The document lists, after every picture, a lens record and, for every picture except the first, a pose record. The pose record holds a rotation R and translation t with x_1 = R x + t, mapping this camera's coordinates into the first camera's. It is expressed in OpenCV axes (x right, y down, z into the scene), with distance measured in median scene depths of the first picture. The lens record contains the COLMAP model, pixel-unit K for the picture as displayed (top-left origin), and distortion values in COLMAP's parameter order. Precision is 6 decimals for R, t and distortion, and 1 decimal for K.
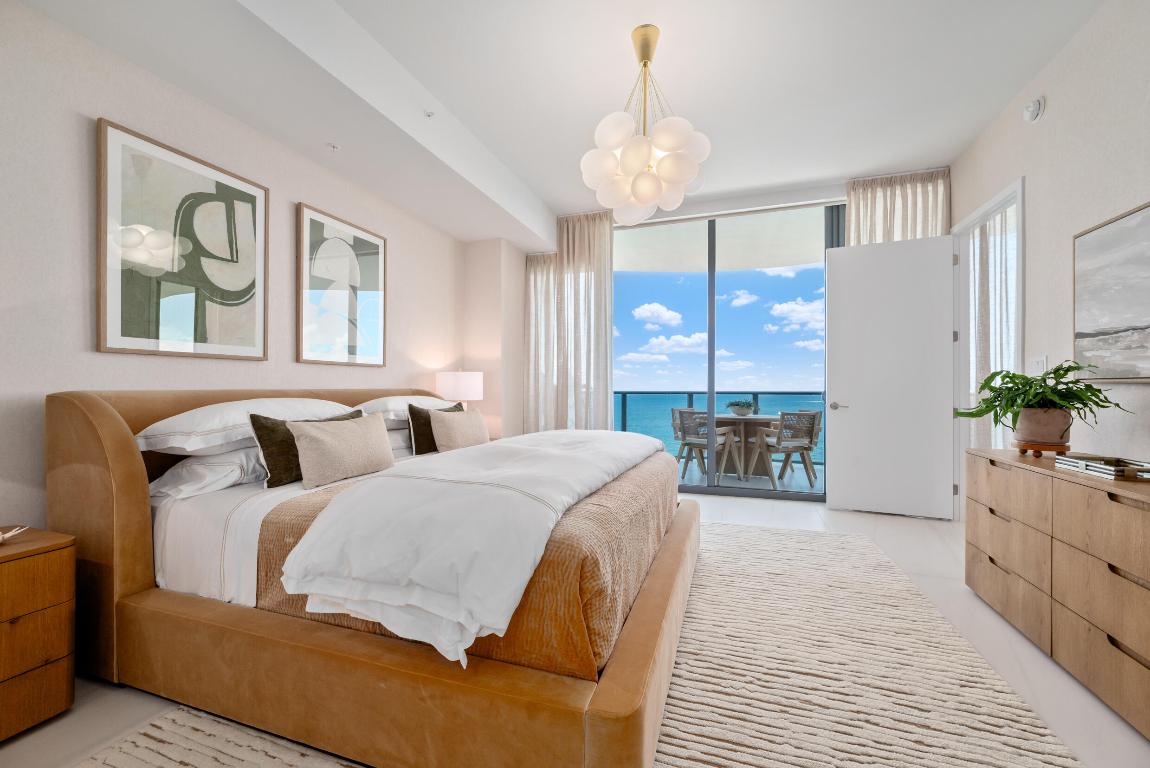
lens RADIAL K [[456.9, 0, 575.0], [0, 456.9, 384.0], [0, 0, 1]] dist [0.000533, 0.000023]
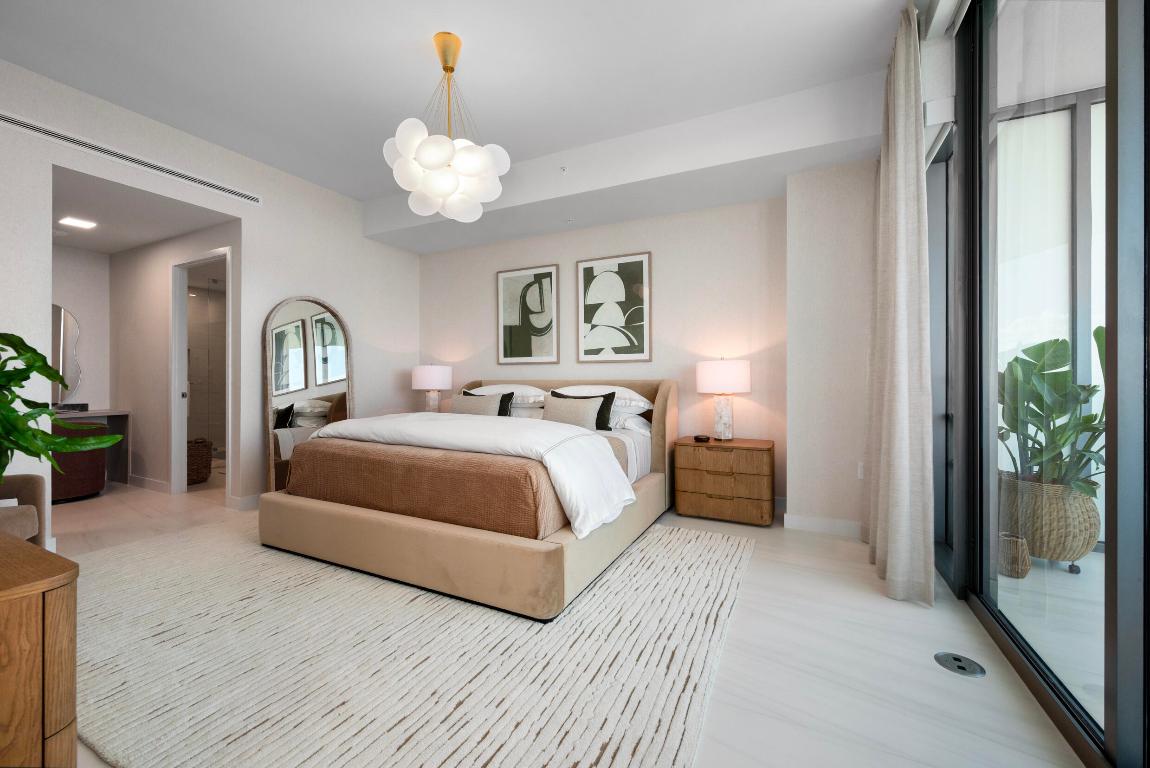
lens RADIAL K [[457.3, 0, 571.9], [0, 457.3, 377.9], [0, 0, 1]] dist [0.000528, -0.000066]
pose [[-0.129254, -0.004091, -0.991603, 1.078295], [0.006283, 0.999968, -0.004945, 0.013270], [0.991592, -0.006869, -0.129224, 1.328293]]
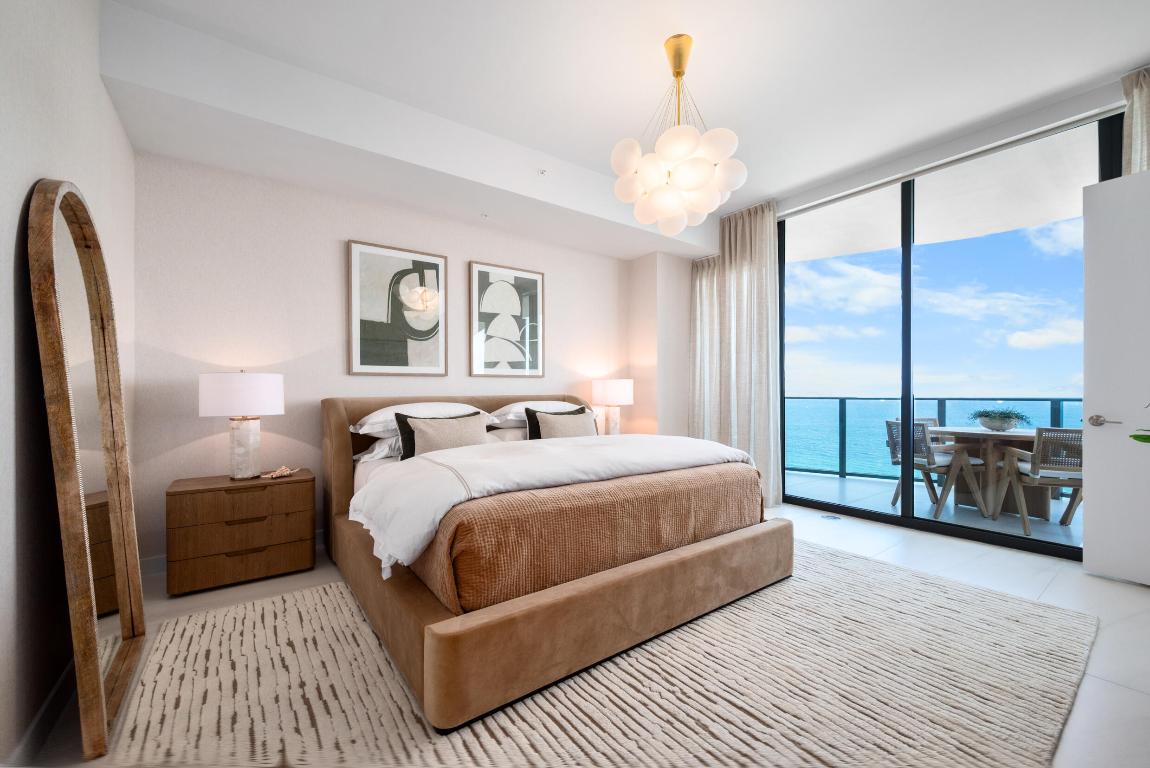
lens RADIAL K [[460.0, 0, 581.3], [0, 460.0, 387.5], [0, 0, 1]] dist [0.001044, 0.000253]
pose [[0.828707, -0.008258, -0.559622, 0.509187], [0.008576, 0.999961, -0.002057, -0.008567], [0.559617, -0.003095, 0.828745, 0.035682]]
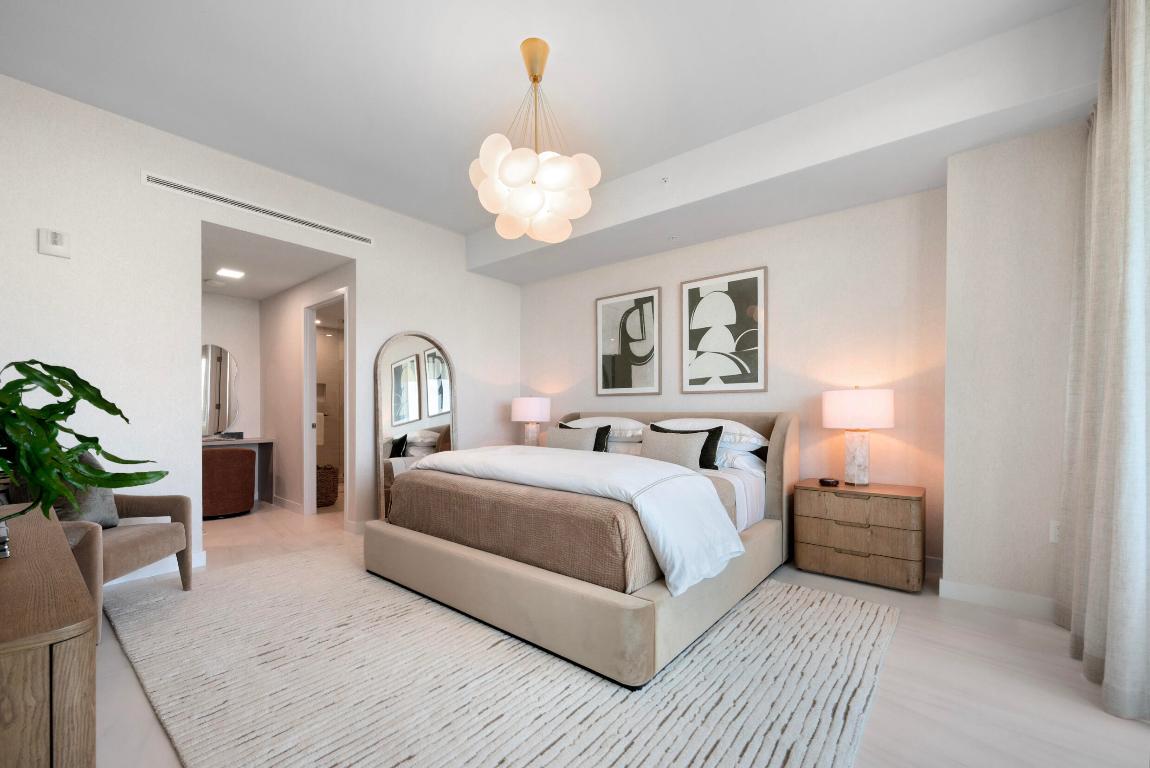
lens RADIAL K [[461.1, 0, 581.1], [0, 461.1, 416.5], [0, 0, 1]] dist [0.000137, 0.000223]
pose [[-0.338698, 0.009812, -0.940844, 0.980806], [0.004110, 0.999952, 0.008949, 0.011239], [0.940886, -0.000836, -0.338722, 1.341148]]
